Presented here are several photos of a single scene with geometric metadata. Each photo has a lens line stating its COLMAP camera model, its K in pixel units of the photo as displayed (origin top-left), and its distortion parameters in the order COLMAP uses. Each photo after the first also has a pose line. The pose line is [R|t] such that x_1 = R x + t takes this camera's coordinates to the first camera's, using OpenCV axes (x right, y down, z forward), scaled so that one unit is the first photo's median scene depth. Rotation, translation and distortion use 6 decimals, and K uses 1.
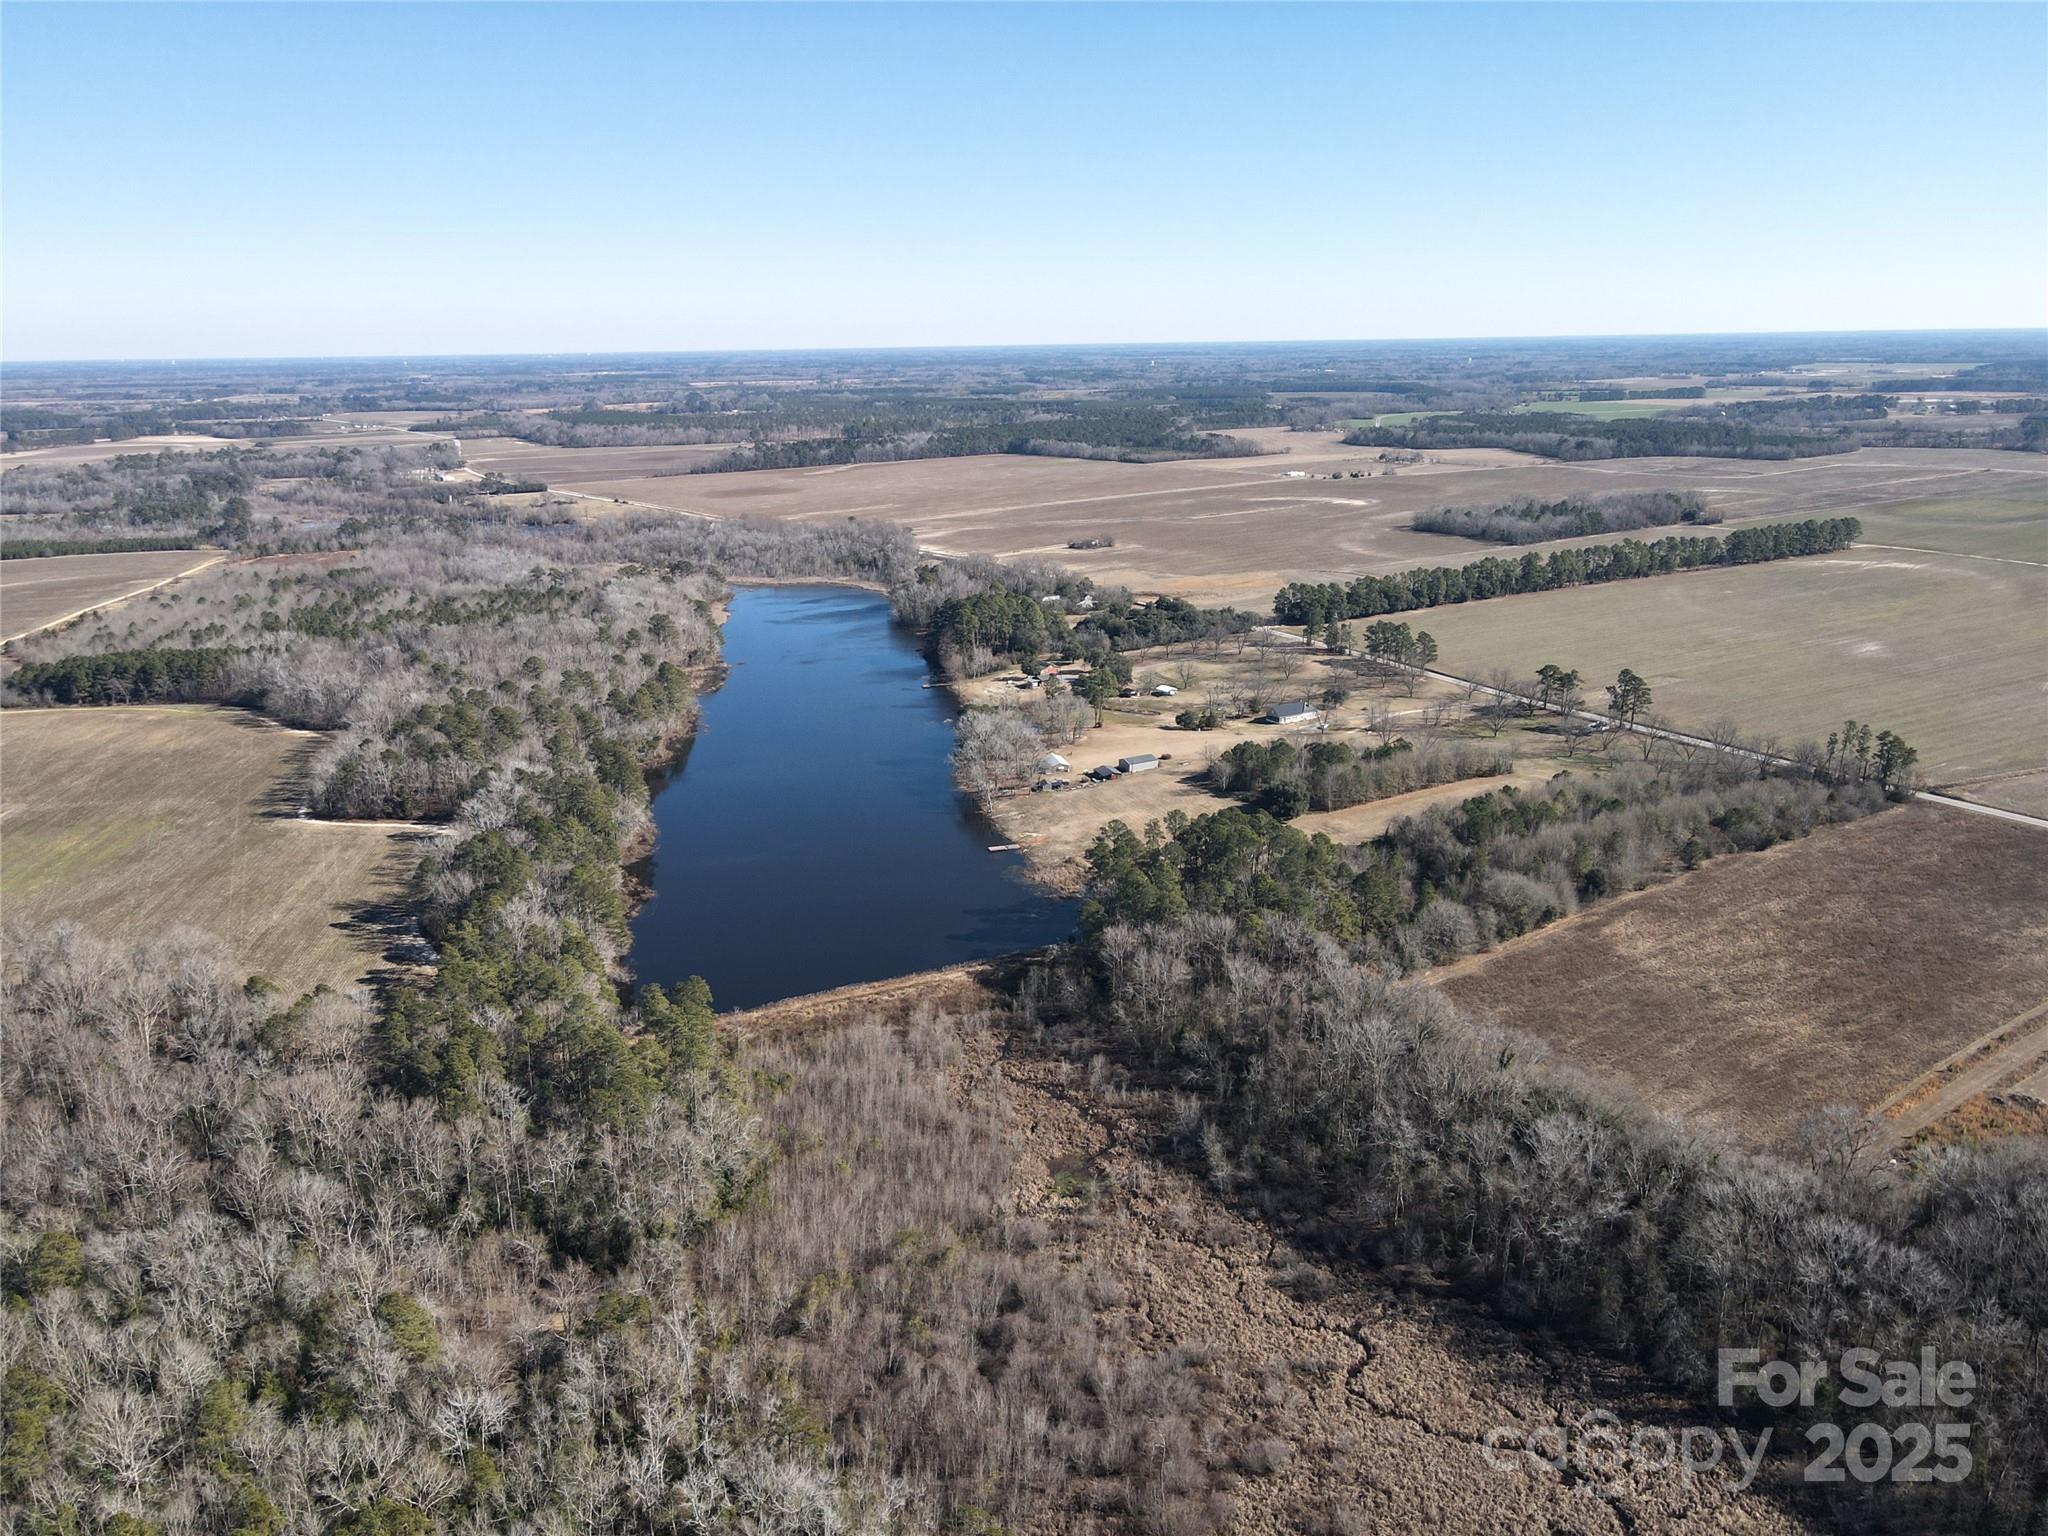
lens RADIAL K [[1501.8, 0, 1023.0], [0, 1501.8, 763.3], [0, 0, 1]] dist [0.002269, 0.025737]
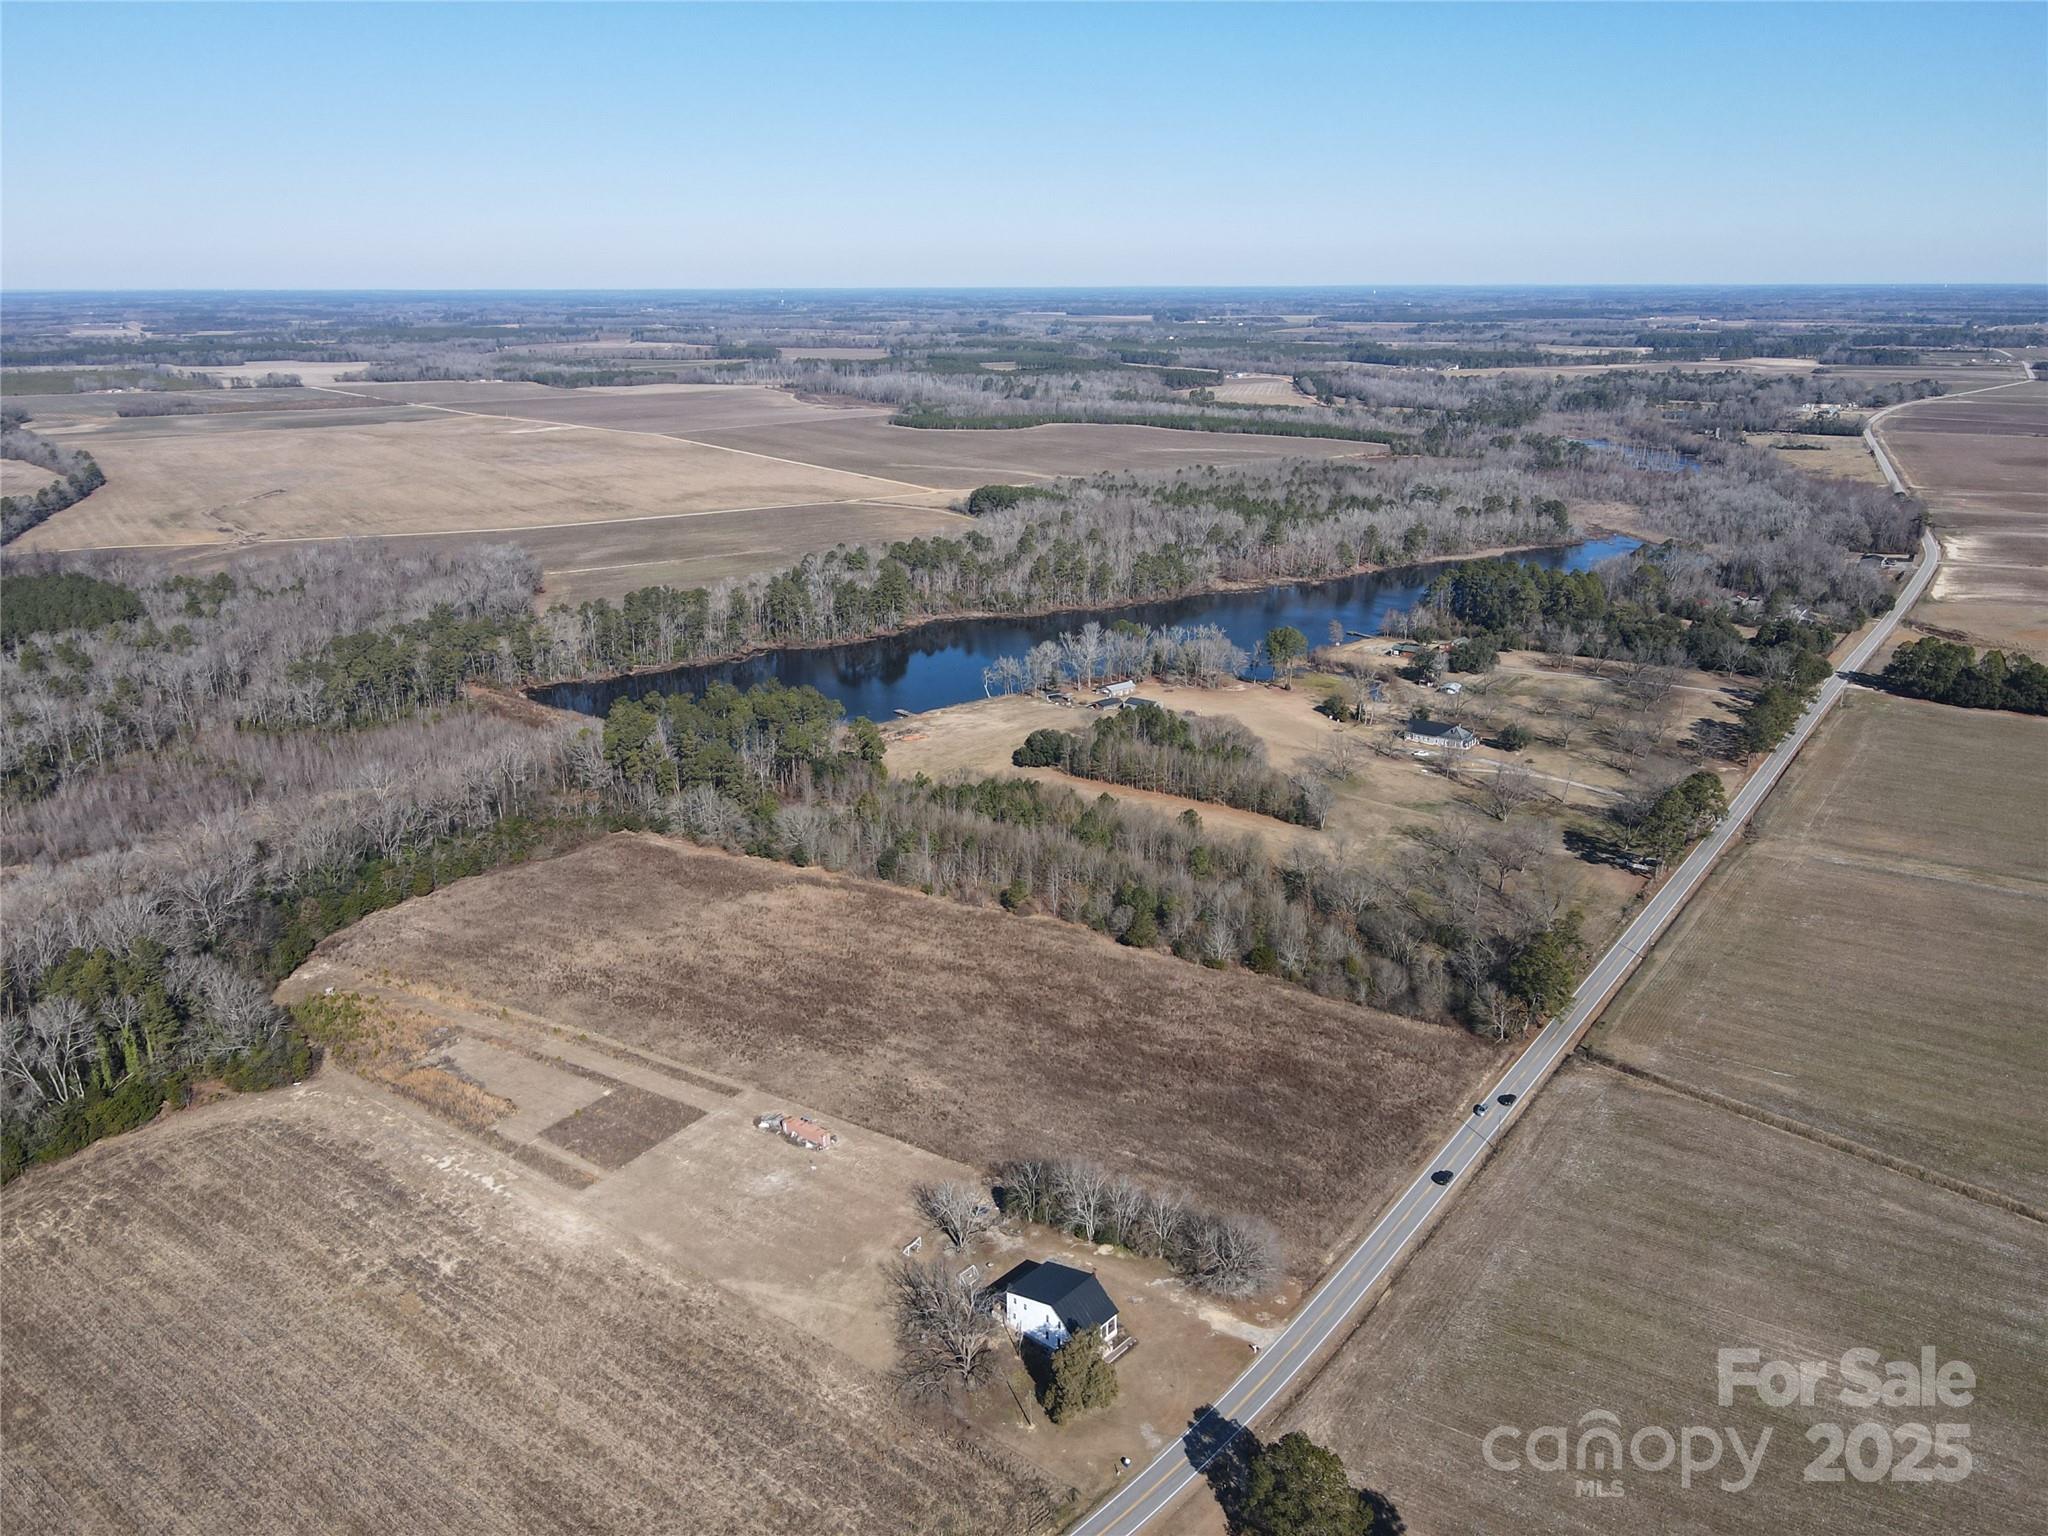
lens RADIAL K [[1501.8, 0, 1002.7], [0, 1501.8, 793.8], [0, 0, 1]] dist [0.002269, 0.025737]
pose [[0.405884, 0.311007, -0.859379, 0.792621], [-0.254148, 0.941638, 0.220742, -0.122945], [0.877876, 0.128814, 0.461238, 0.408014]]
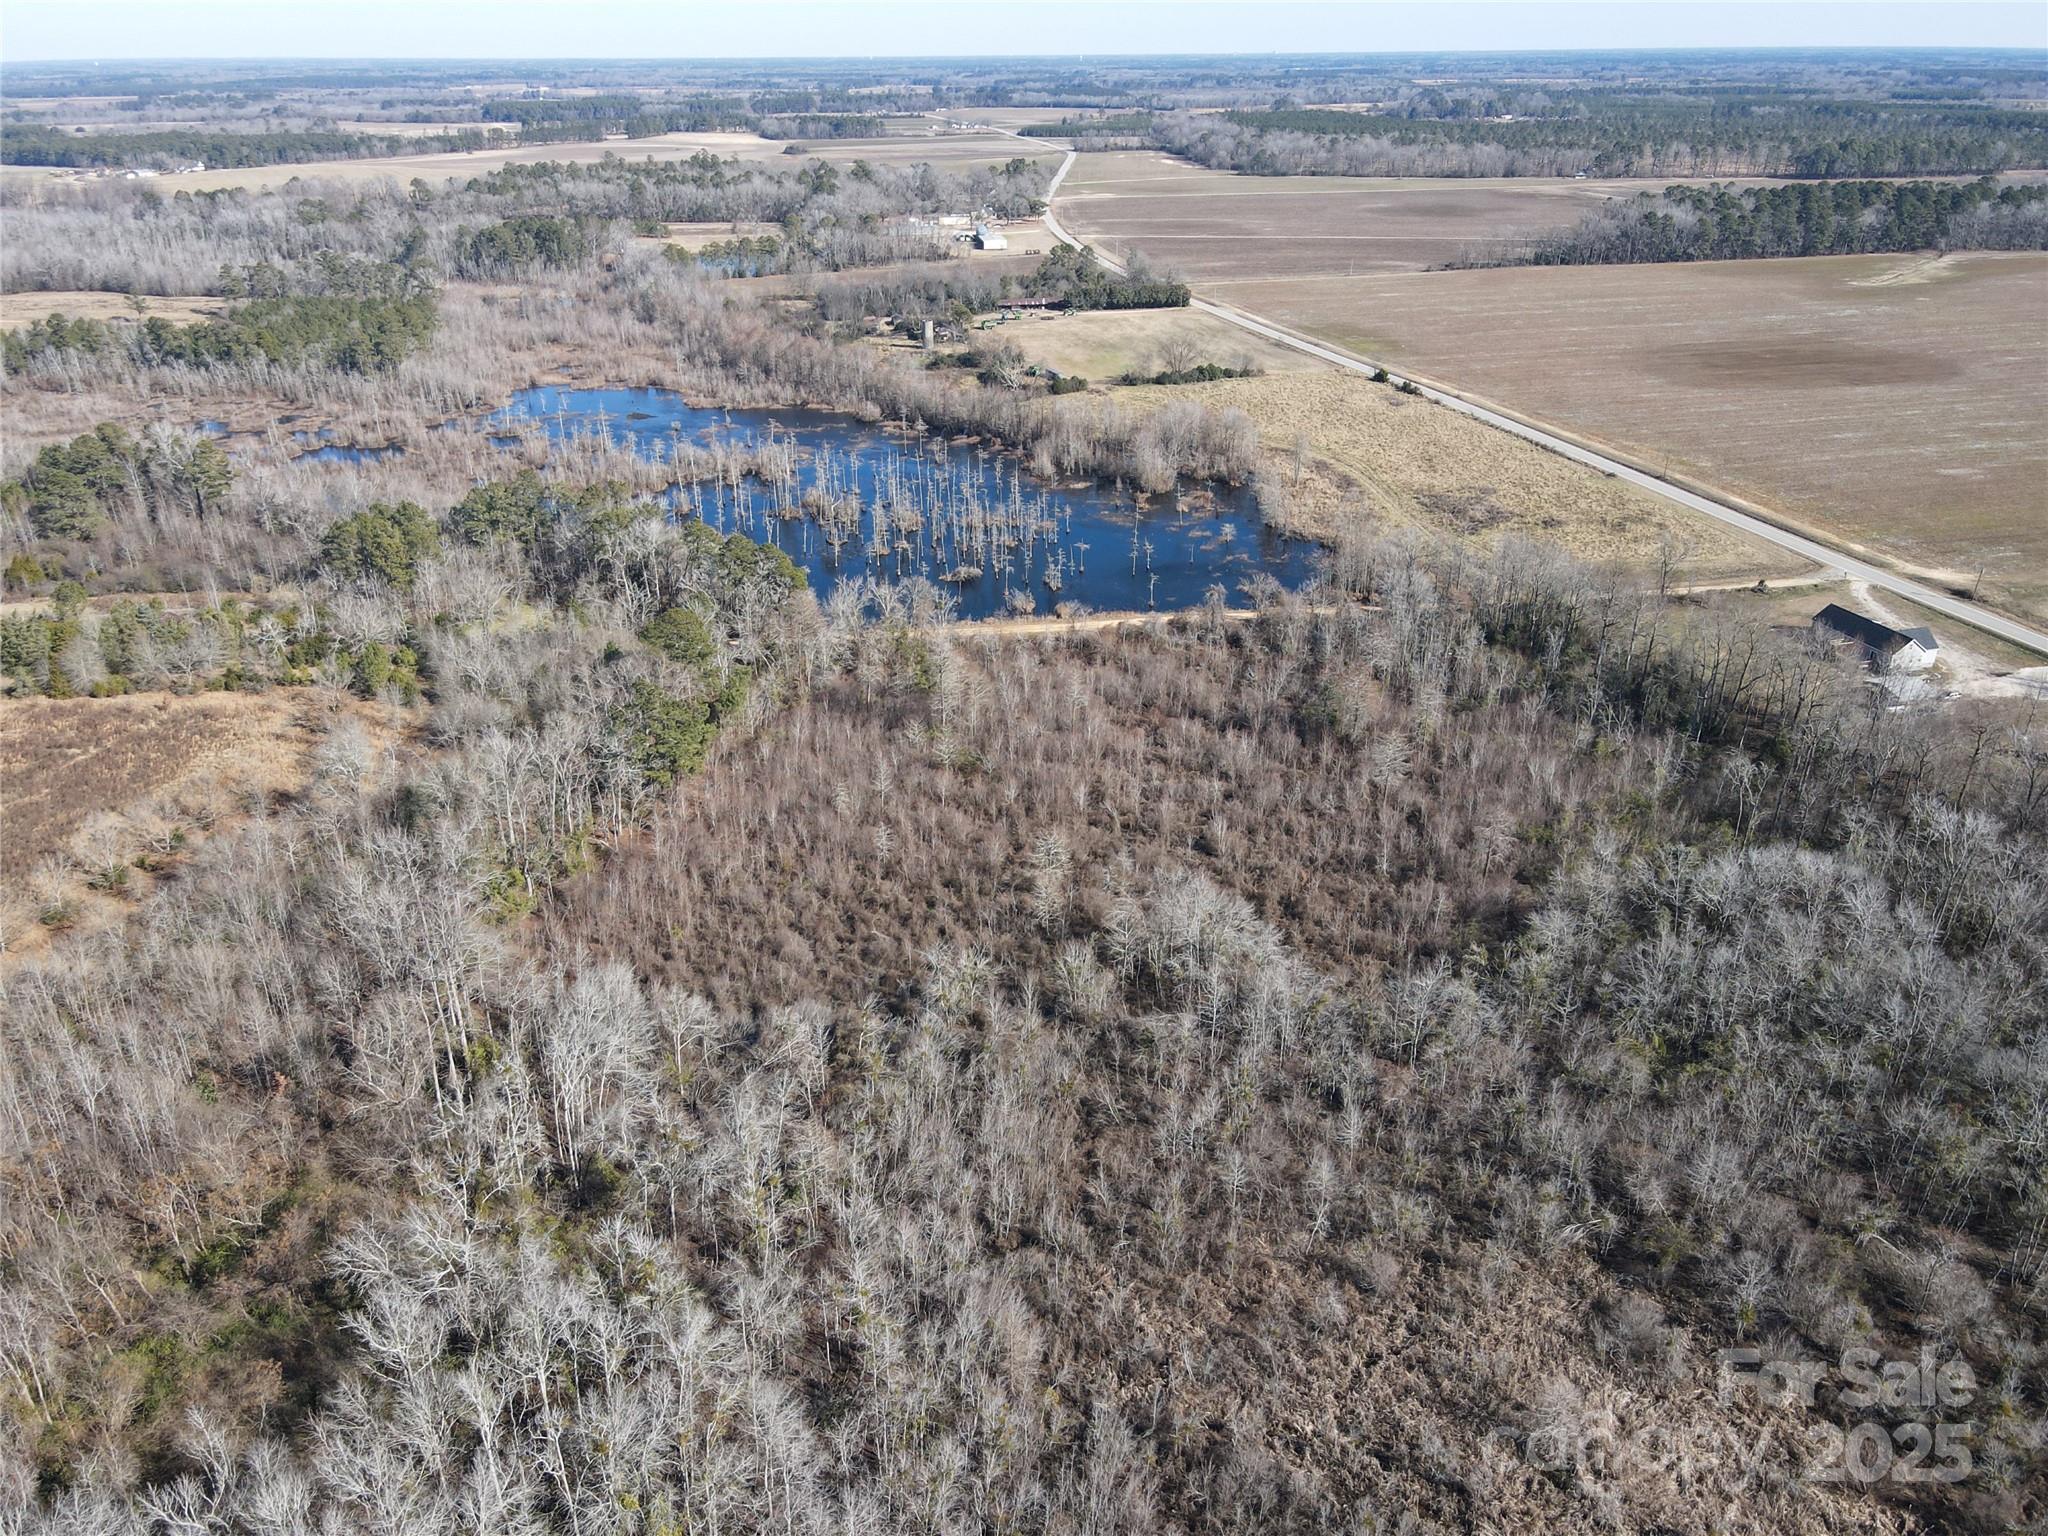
lens RADIAL K [[1501.8, 0, 1022.2], [0, 1501.8, 767.6], [0, 0, 1]] dist [0.002269, 0.025737]
pose [[0.912122, 0.185359, -0.365618, -0.480941], [-0.119215, 0.973322, 0.196039, -0.341569], [0.392202, -0.135224, 0.909886, 1.538622]]
